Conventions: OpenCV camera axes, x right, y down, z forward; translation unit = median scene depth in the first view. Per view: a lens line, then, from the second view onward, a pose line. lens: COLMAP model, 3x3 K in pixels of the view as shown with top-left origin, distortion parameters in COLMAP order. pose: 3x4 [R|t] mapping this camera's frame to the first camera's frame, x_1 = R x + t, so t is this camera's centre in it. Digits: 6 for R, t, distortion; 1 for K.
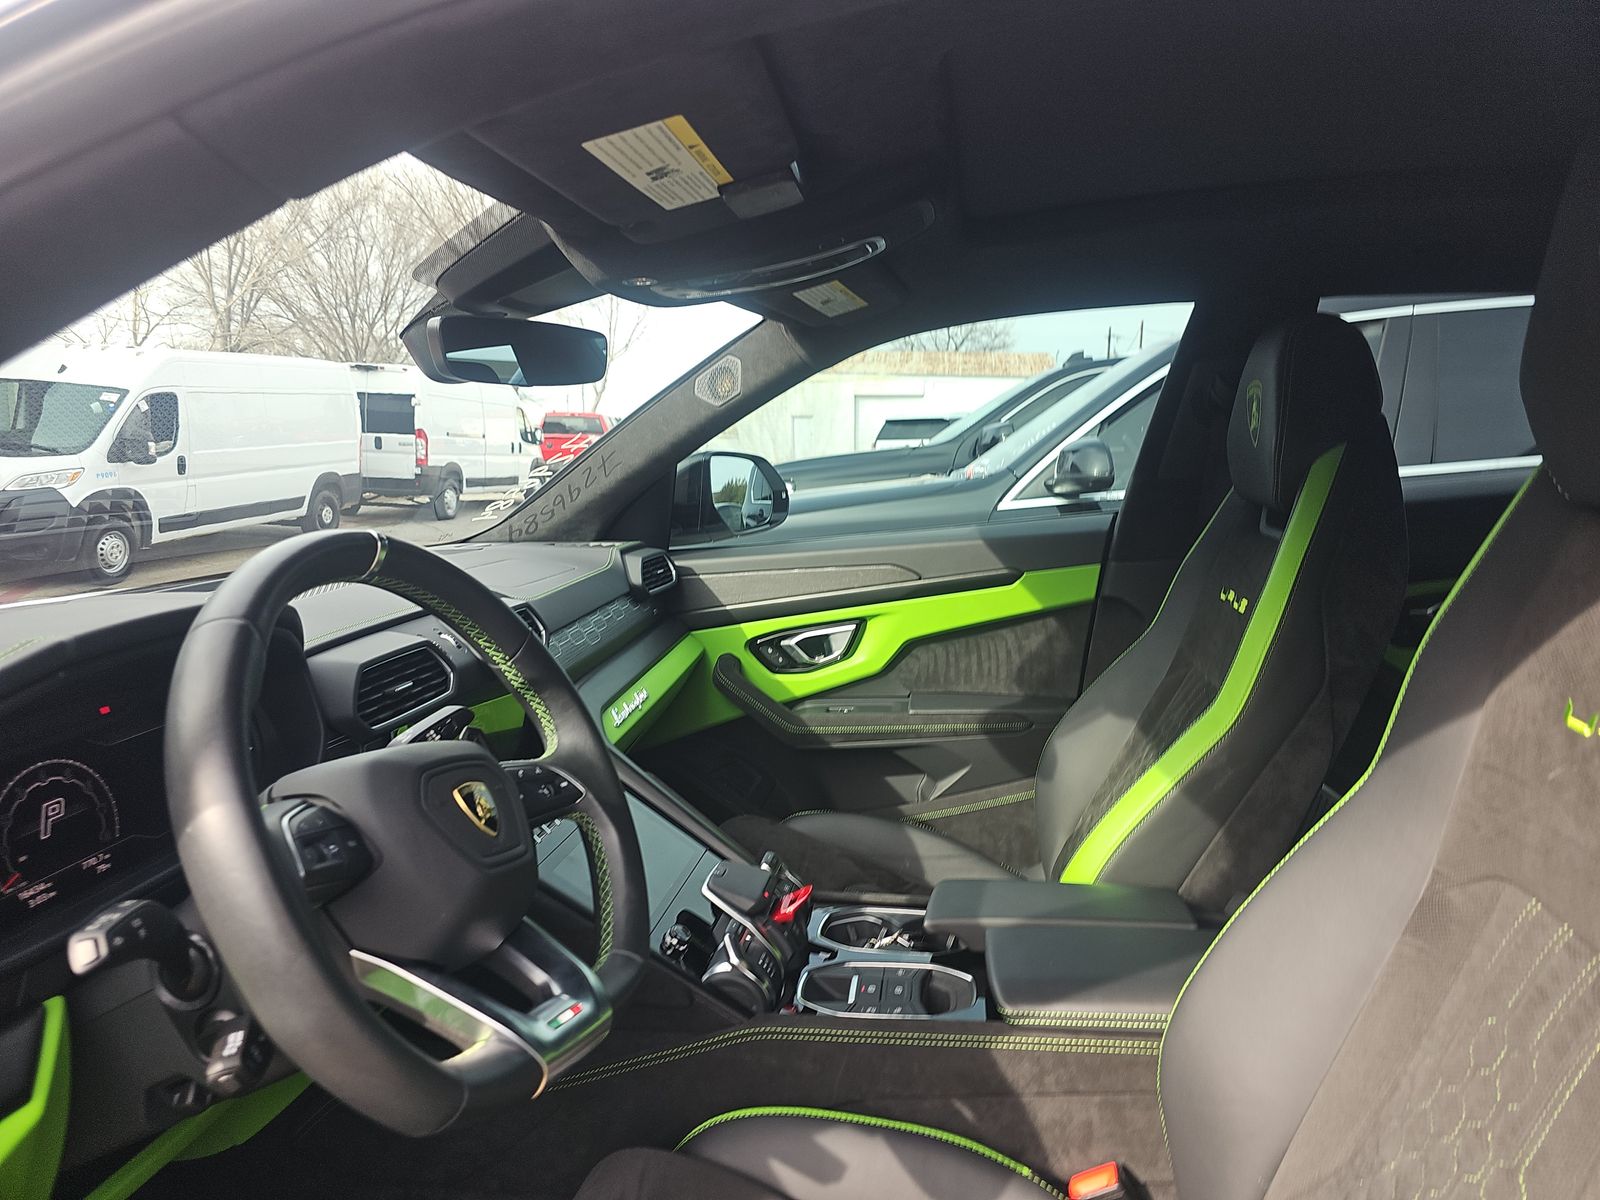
lens RADIAL K [[1029.5, 0, 800.0], [0, 1029.5, 600.0], [0, 0, 1]] dist [0.075403, -0.112306]
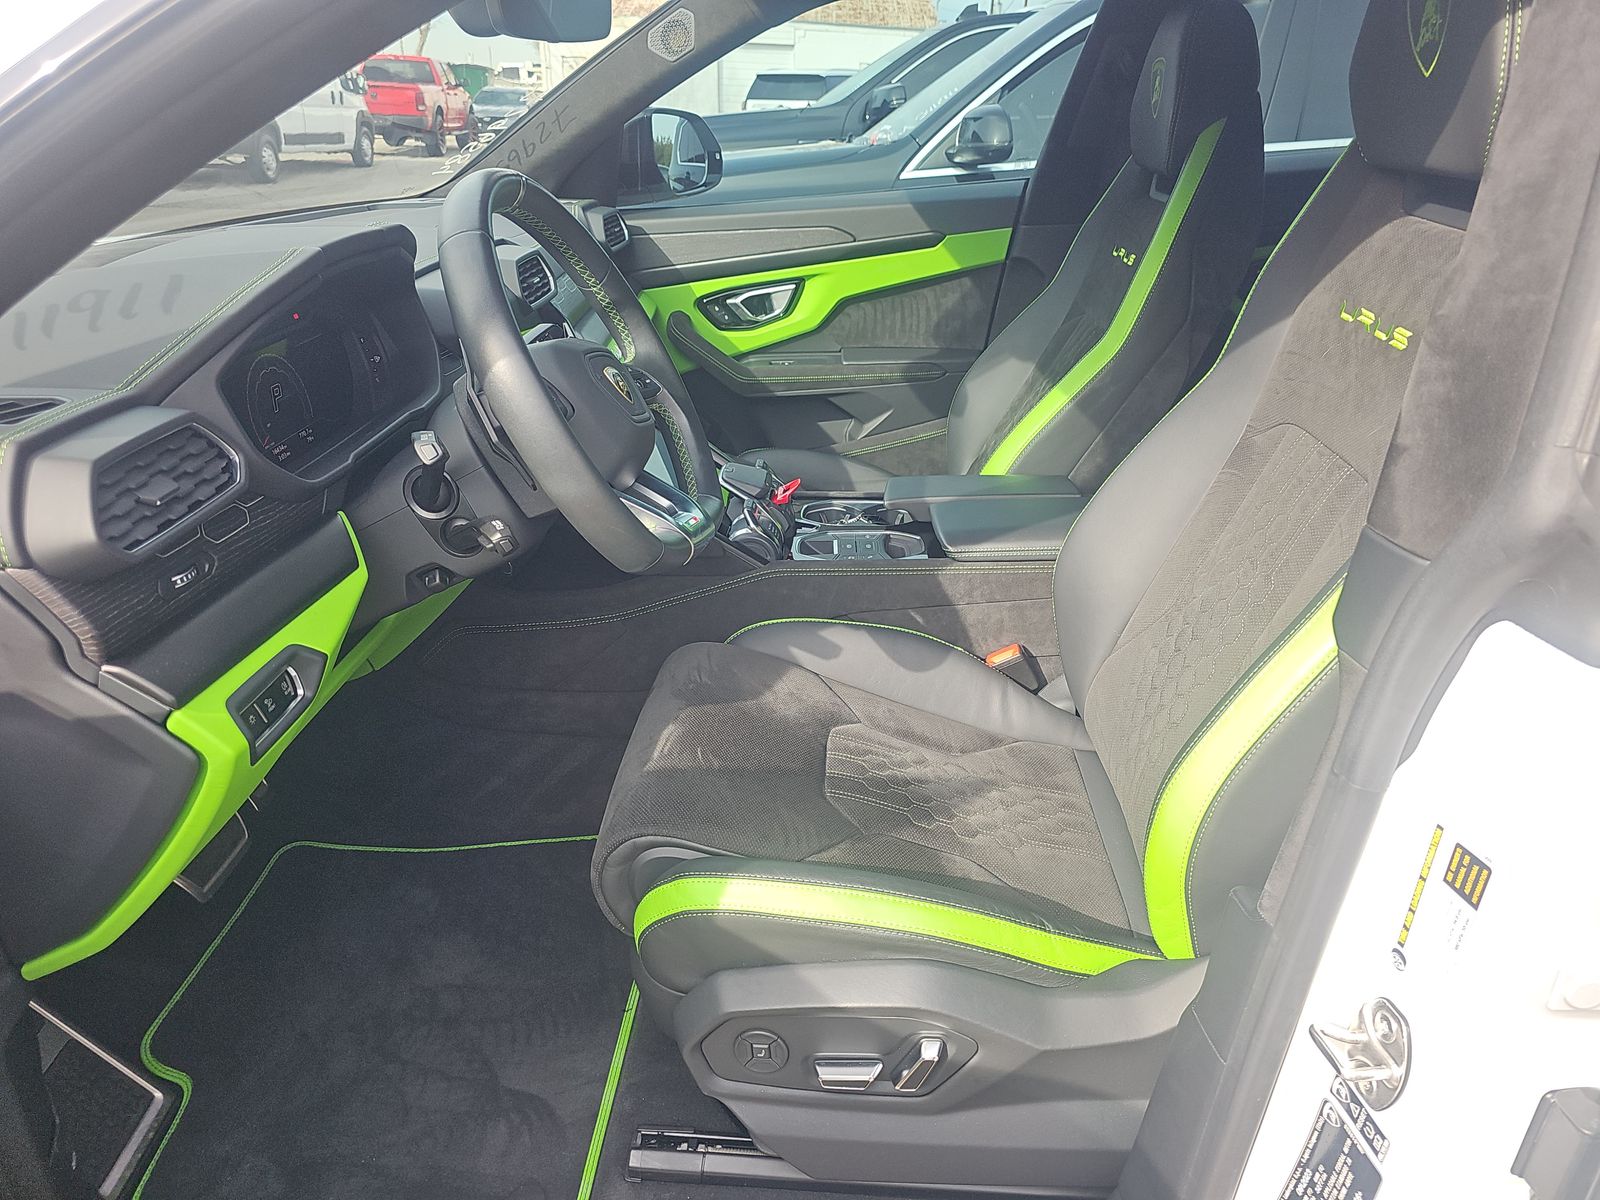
lens RADIAL K [[1029.5, 0, 800.0], [0, 1029.5, 600.0], [0, 0, 1]] dist [0.075403, -0.112306]
pose [[0.991750, -0.029806, 0.124673, -0.093738], [-0.007712, 0.956957, 0.290128, 0.026530], [-0.127954, -0.288696, 0.948832, -0.171489]]
